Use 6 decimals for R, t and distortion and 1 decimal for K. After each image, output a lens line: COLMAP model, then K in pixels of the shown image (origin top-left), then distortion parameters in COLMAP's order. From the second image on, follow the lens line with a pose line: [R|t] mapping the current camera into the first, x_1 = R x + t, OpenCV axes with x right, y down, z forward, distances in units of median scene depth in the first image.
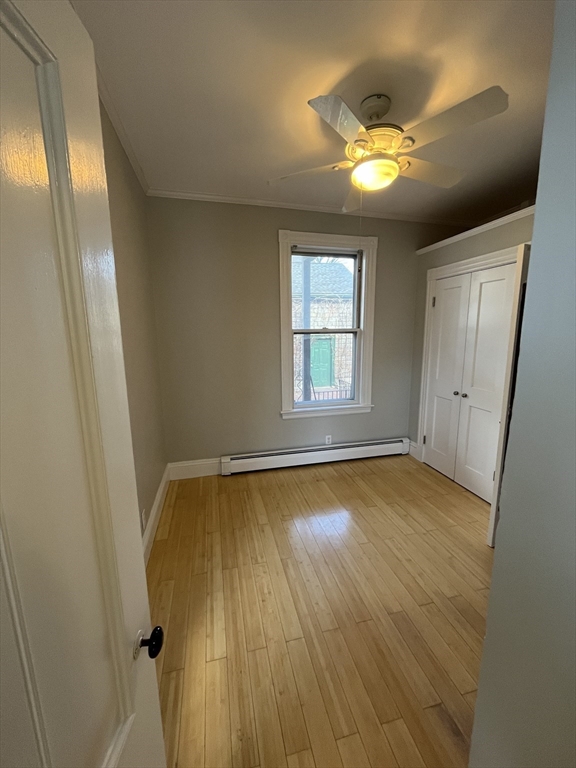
lens RADIAL K [[310.8, 0, 287.3], [0, 310.8, 386.6], [0, 0, 1]] dist [-0.003044, -0.000150]
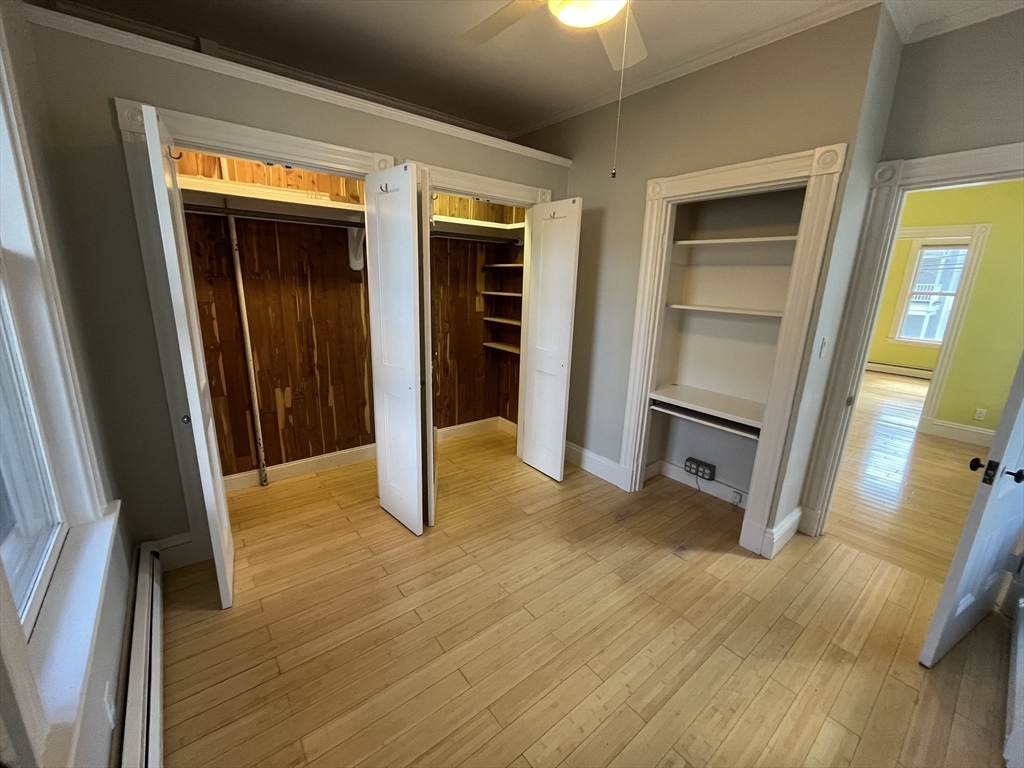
lens RADIAL K [[414.4, 0, 512.2], [0, 414.4, 384.0], [0, 0, 1]] dist [-0.003044, -0.000150]
pose [[-0.420239, -0.227744, 0.878369, -0.427493], [0.138350, 0.940594, 0.310069, -0.236700], [-0.896805, 0.251825, -0.363765, 1.382163]]
